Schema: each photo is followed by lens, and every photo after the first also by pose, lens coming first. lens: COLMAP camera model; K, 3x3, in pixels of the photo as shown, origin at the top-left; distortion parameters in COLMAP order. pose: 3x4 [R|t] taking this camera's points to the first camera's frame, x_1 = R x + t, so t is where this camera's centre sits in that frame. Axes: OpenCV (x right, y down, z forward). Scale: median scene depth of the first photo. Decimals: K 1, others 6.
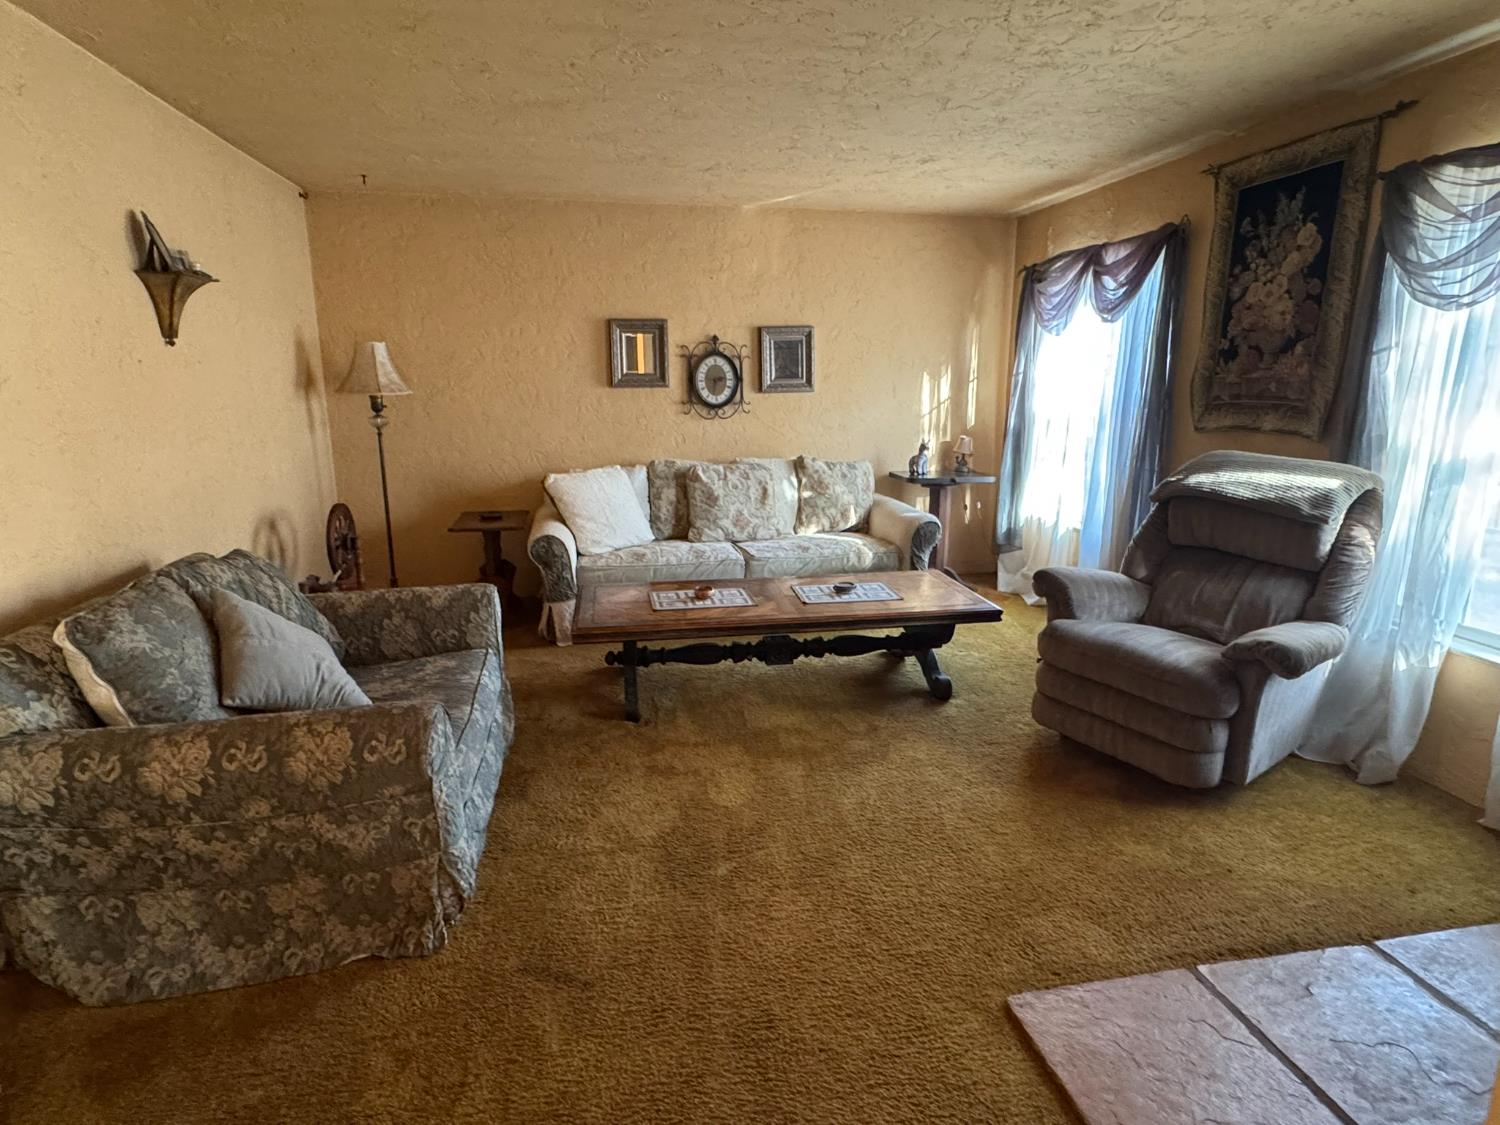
lens RADIAL K [[824.9, 0, 750.0], [0, 824.9, 562.5], [0, 0, 1]] dist [-0.000116, -0.001190]
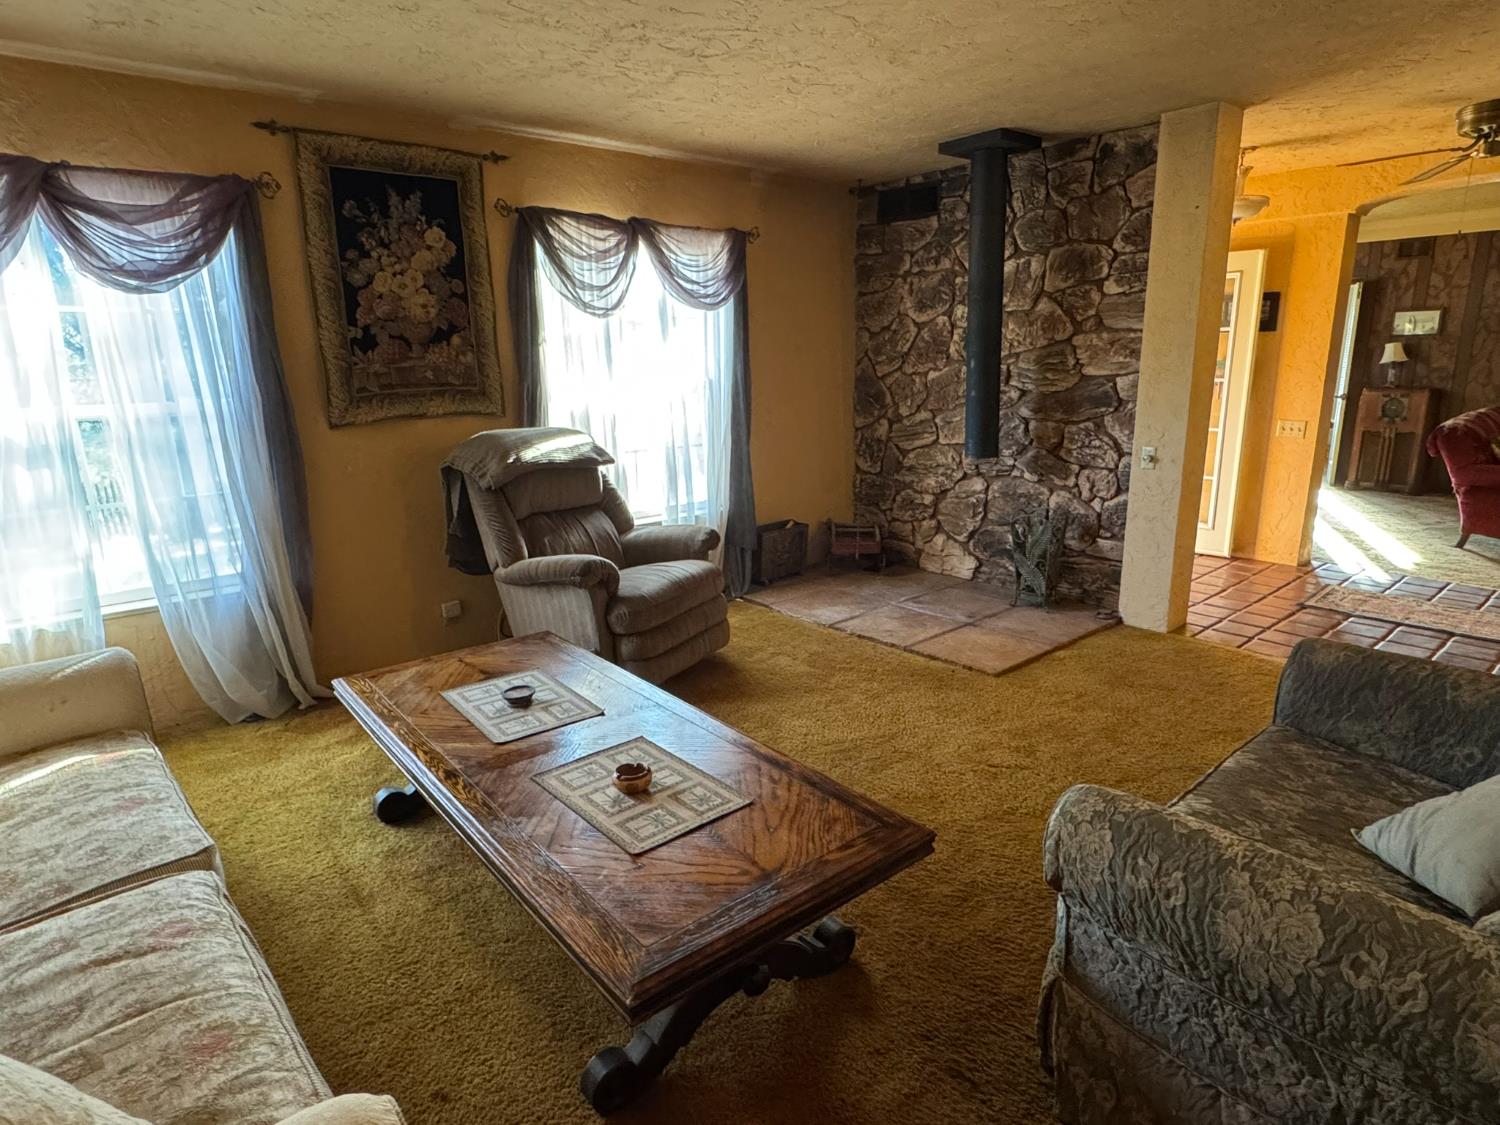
lens RADIAL K [[824.9, 0, 750.0], [0, 824.9, 562.5], [0, 0, 1]] dist [-0.000116, -0.001190]
pose [[-0.491629, -0.196595, 0.848322, -0.535778], [0.218271, 0.915263, 0.338603, -0.261915], [-0.843006, 0.351631, -0.407059, 1.172380]]
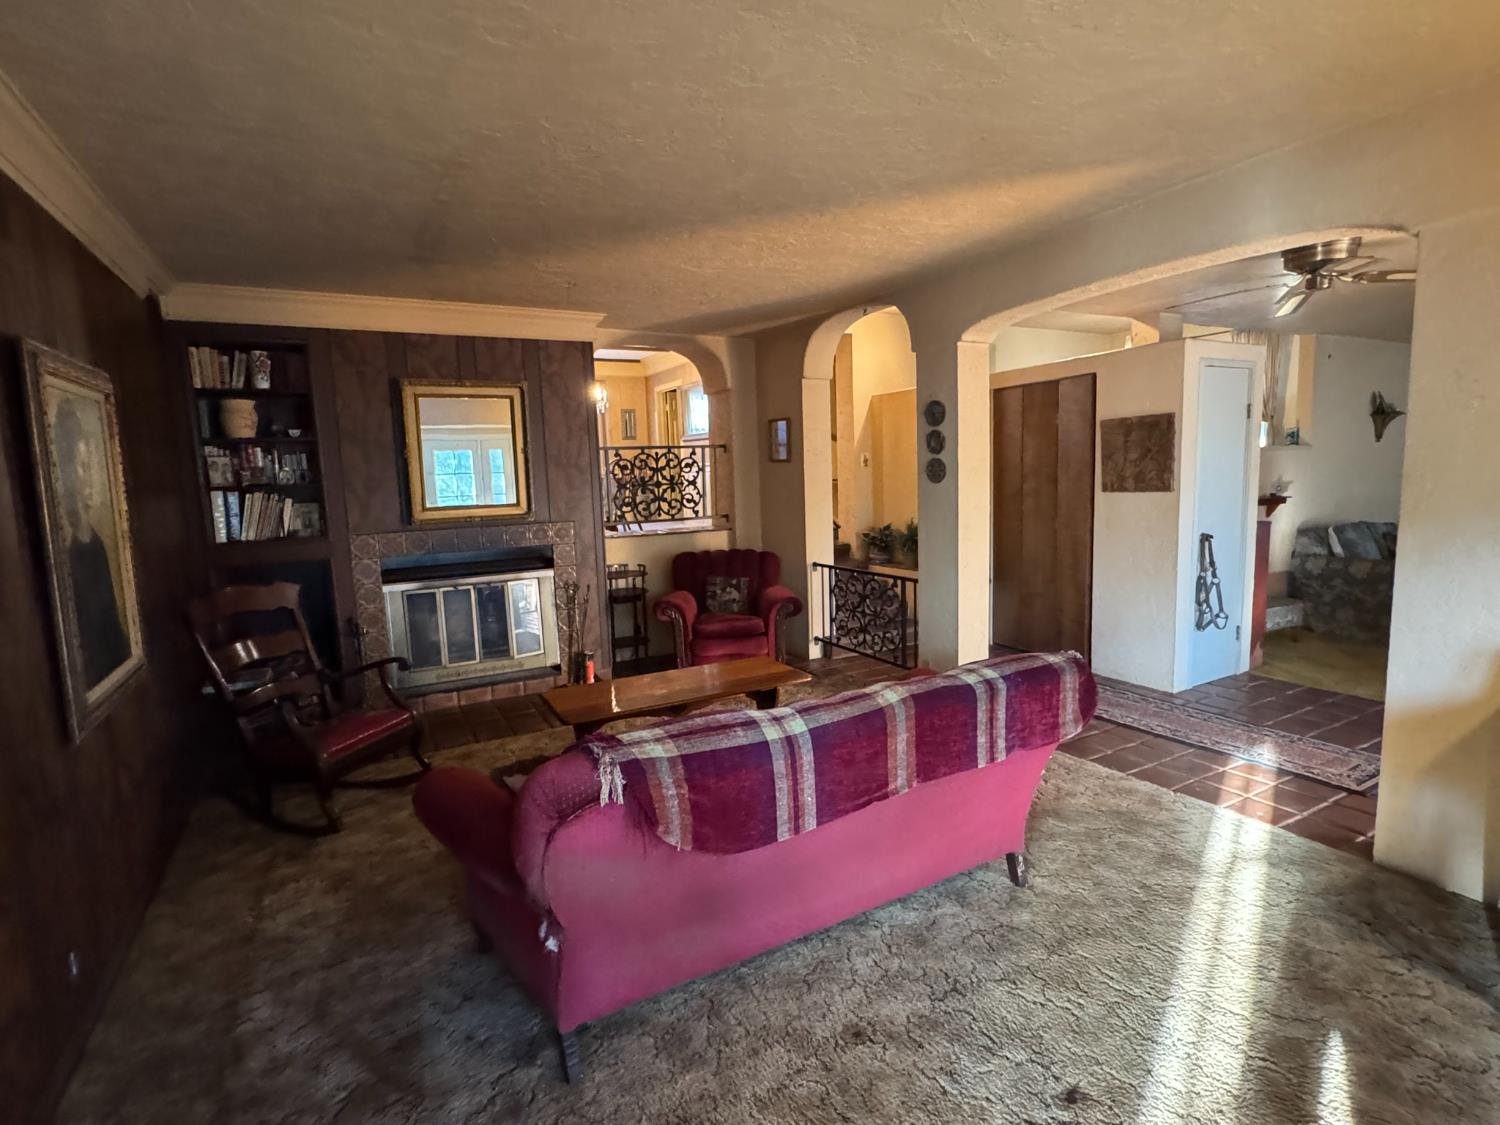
lens RADIAL K [[737.6, 0, 754.1], [0, 737.6, 571.5], [0, 0, 1]] dist [0.000712, 0.000902]
pose [[0.315323, 0.117851, -0.941638, 1.108244], [-0.176848, 0.982174, 0.063704, 0.409872], [0.932361, 0.146440, 0.330544, -1.869098]]
